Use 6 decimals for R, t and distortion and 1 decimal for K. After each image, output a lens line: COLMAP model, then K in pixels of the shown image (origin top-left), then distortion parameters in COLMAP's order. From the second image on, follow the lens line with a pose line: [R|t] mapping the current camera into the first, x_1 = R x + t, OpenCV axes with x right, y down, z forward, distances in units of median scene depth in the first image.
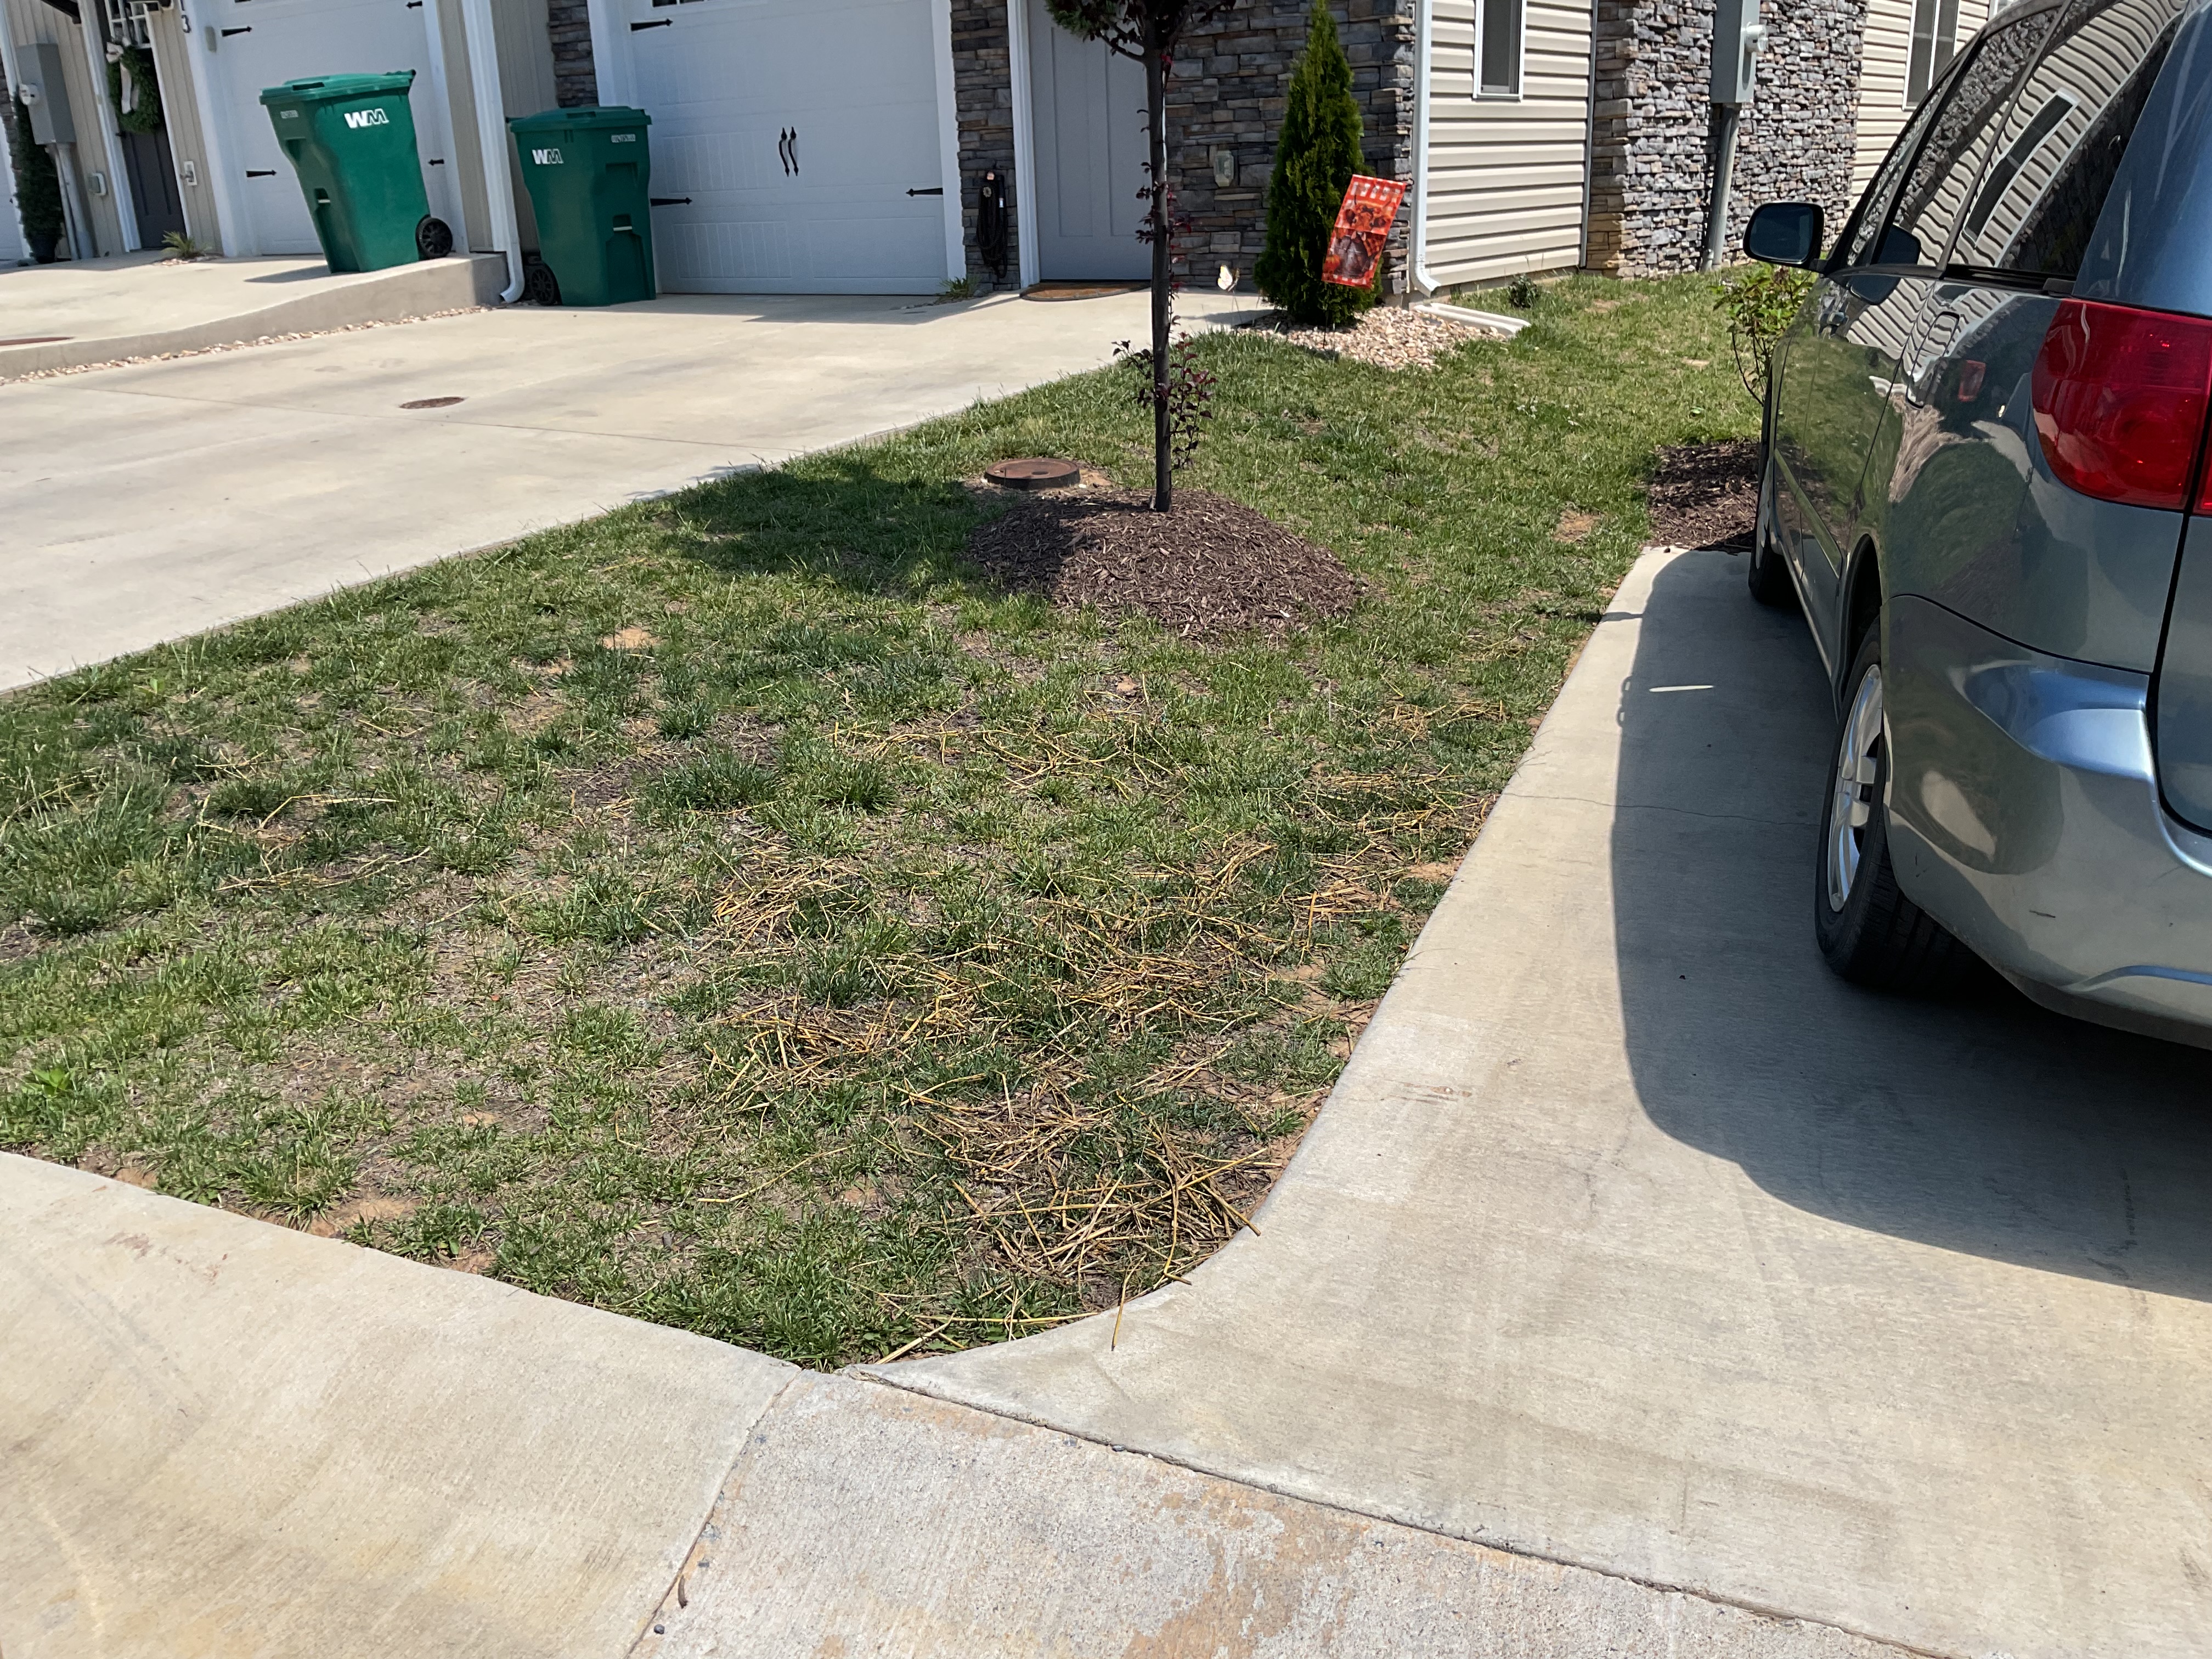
lens RADIAL K [[1826.1, 0, 1103.0], [0, 1826.1, 840.9], [0, 0, 1]] dist [0.107665, -0.218350]
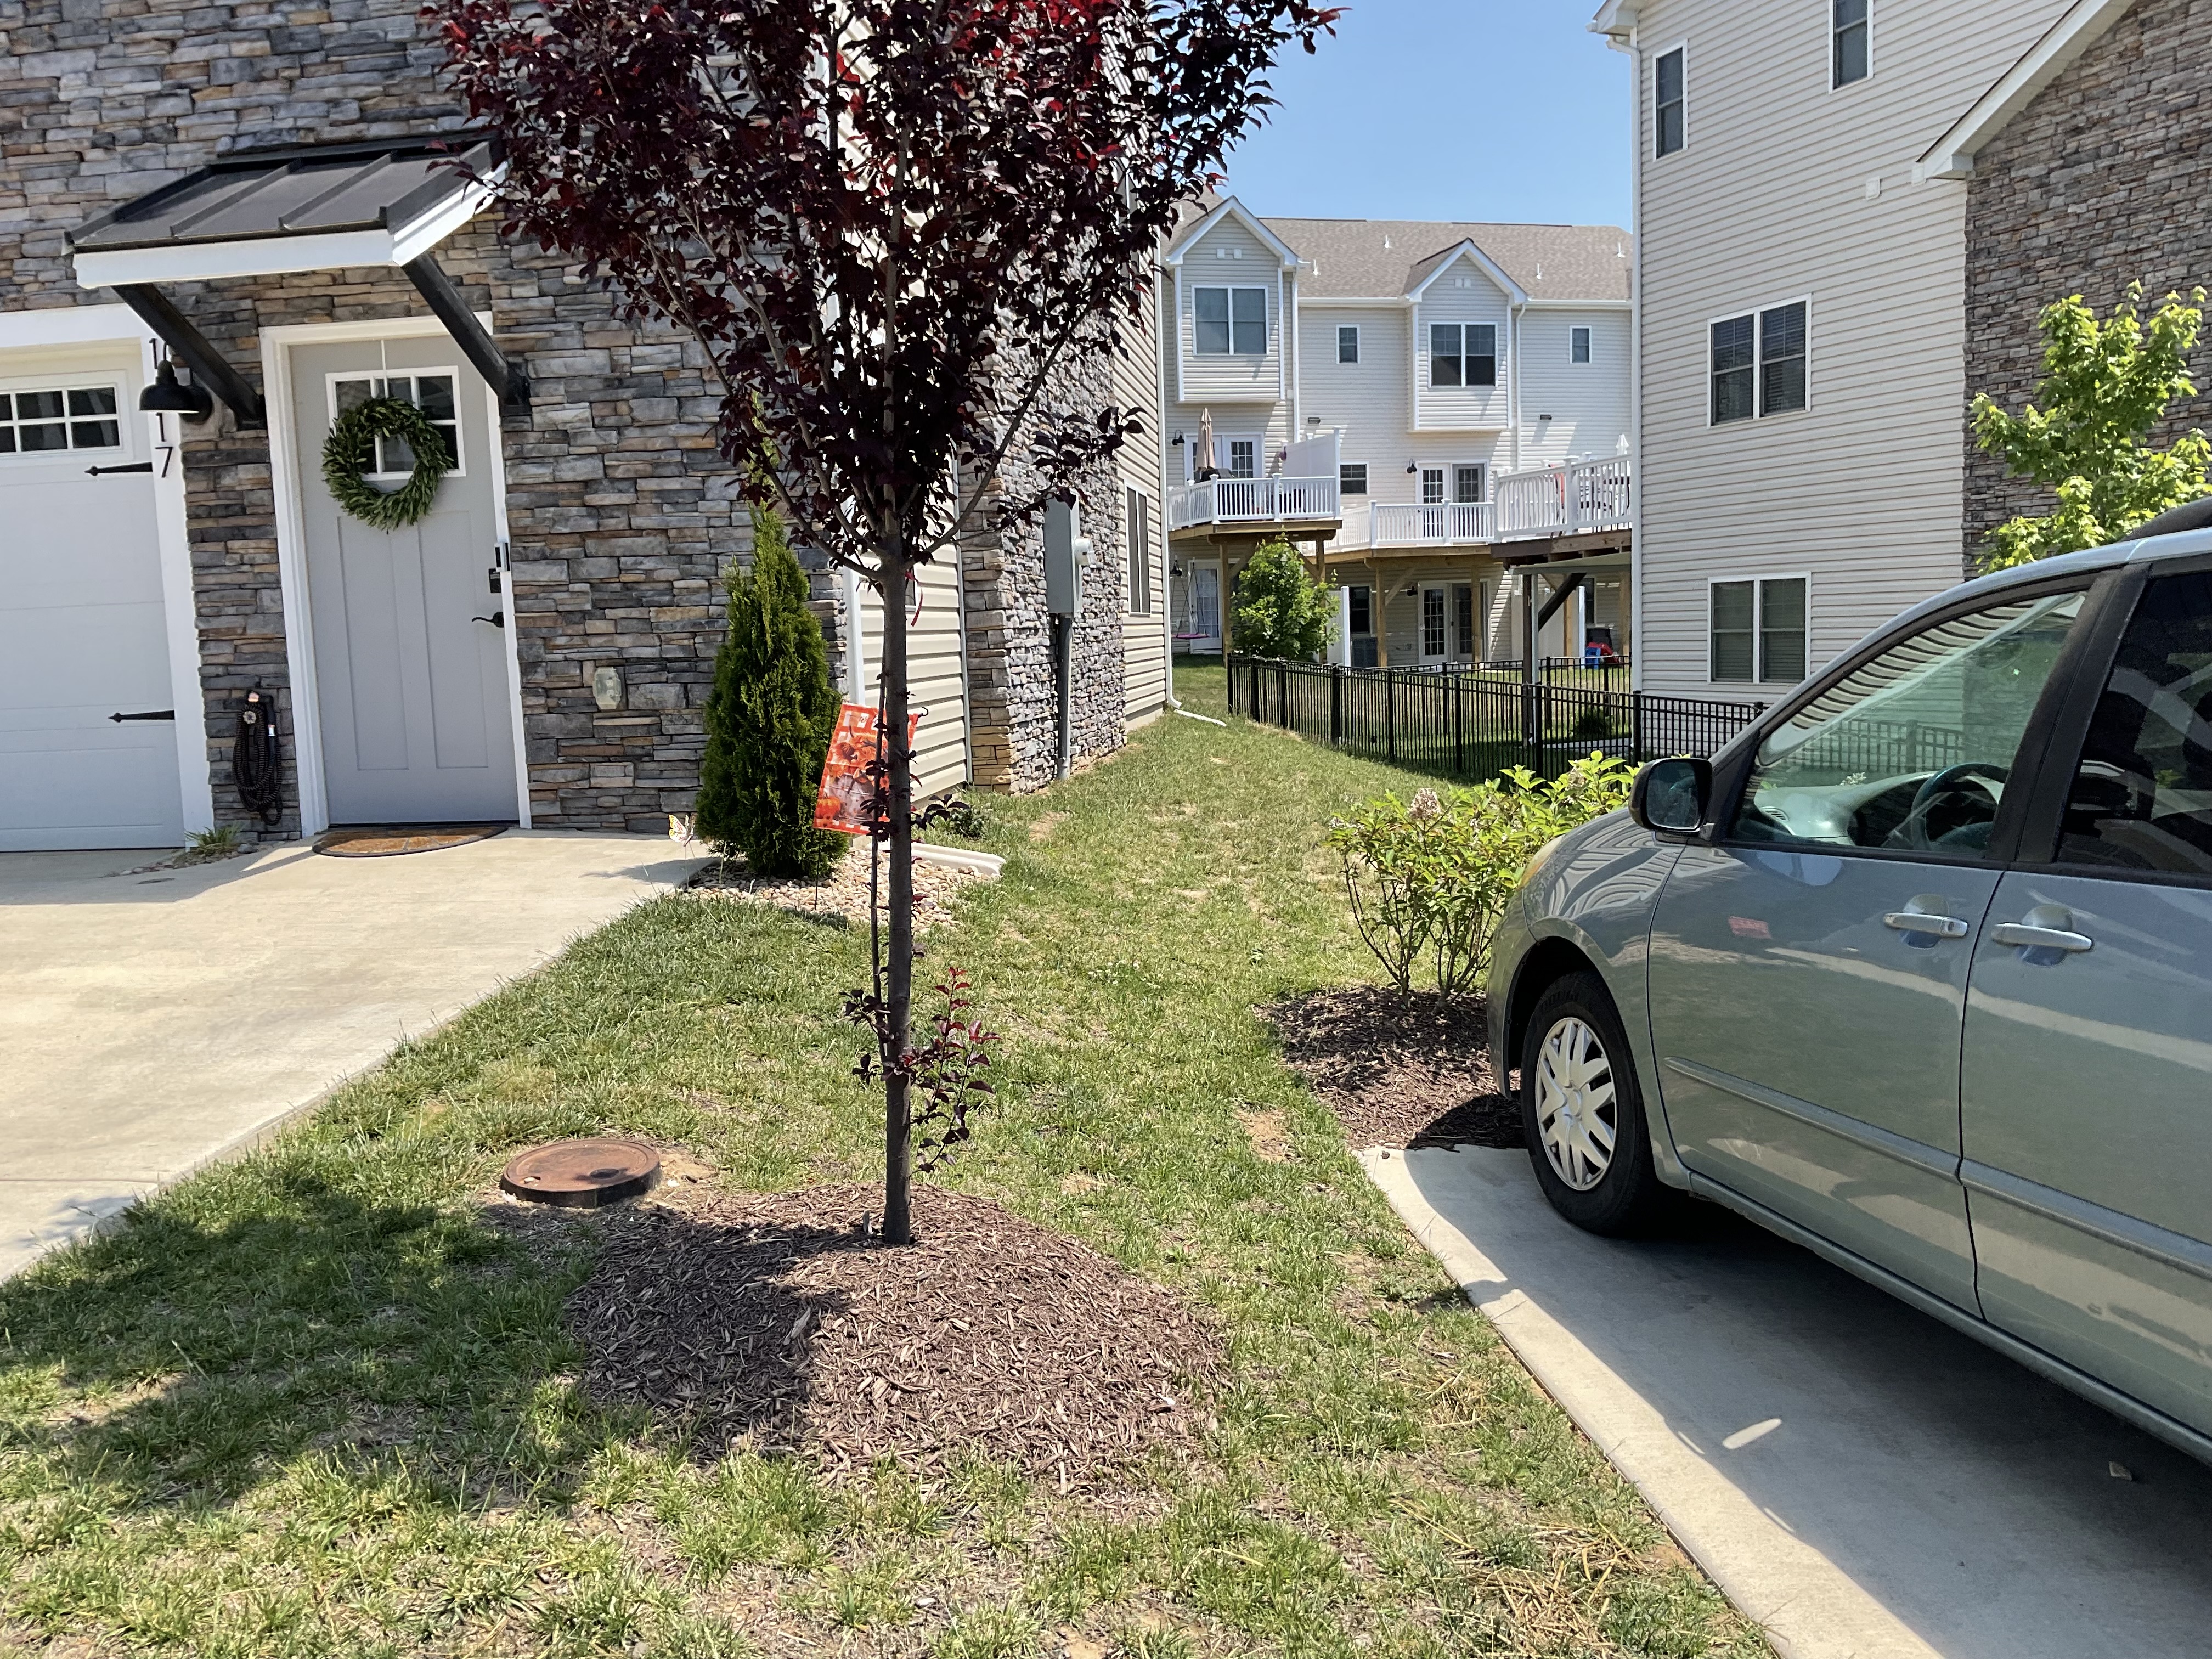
lens RADIAL K [[1828.9, 0, 1106.0], [0, 1828.9, 829.5], [0, 0, 1]] dist [0.051783, -0.081368]
pose [[0.883221, -0.047984, 0.466496, -0.116955], [0.162869, 0.964218, -0.209182, -0.106229], [-0.439767, 0.260732, 0.859432, 0.243787]]
